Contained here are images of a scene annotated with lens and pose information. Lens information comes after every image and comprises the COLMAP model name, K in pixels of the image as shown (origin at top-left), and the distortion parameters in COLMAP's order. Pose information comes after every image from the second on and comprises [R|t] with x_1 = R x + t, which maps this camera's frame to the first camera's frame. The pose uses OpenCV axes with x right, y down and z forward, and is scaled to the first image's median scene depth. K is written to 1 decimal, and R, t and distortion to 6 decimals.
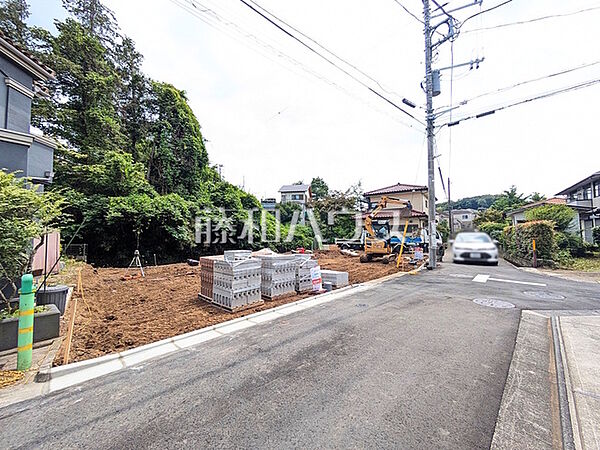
lens RADIAL K [[236.9, 0, 300.1], [0, 236.9, 222.2], [0, 0, 1]] dist [0.001733, 0.000461]
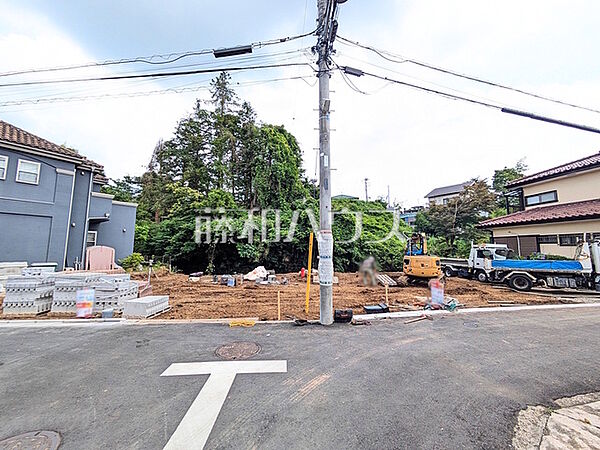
lens RADIAL K [[237.0, 0, 299.2], [0, 237.0, 224.6], [0, 0, 1]] dist [0.000651, 0.000195]
pose [[0.717897, -0.063860, -0.693214, 0.389039], [0.031565, 0.997745, -0.059225, 0.004185], [0.695433, 0.020636, 0.718294, 0.260363]]
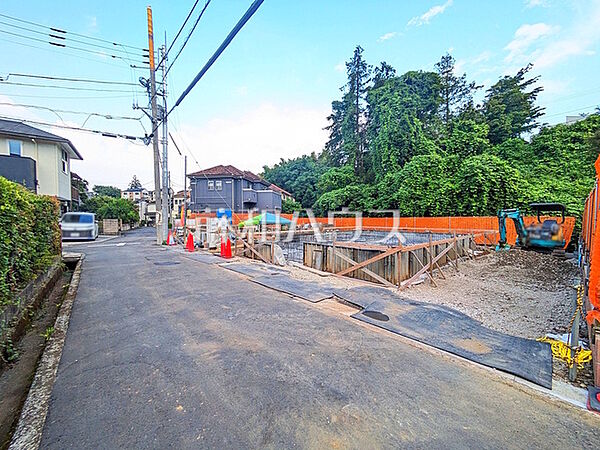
lens RADIAL K [[237.0, 0, 299.2], [0, 237.0, 224.6], [0, 0, 1]] dist [0.000651, 0.000195]
pose [[-0.287954, 0.035170, -0.956998, 0.679901], [0.060046, 0.998022, 0.018610, 0.047327], [0.955760, -0.052106, -0.289496, 0.907015]]
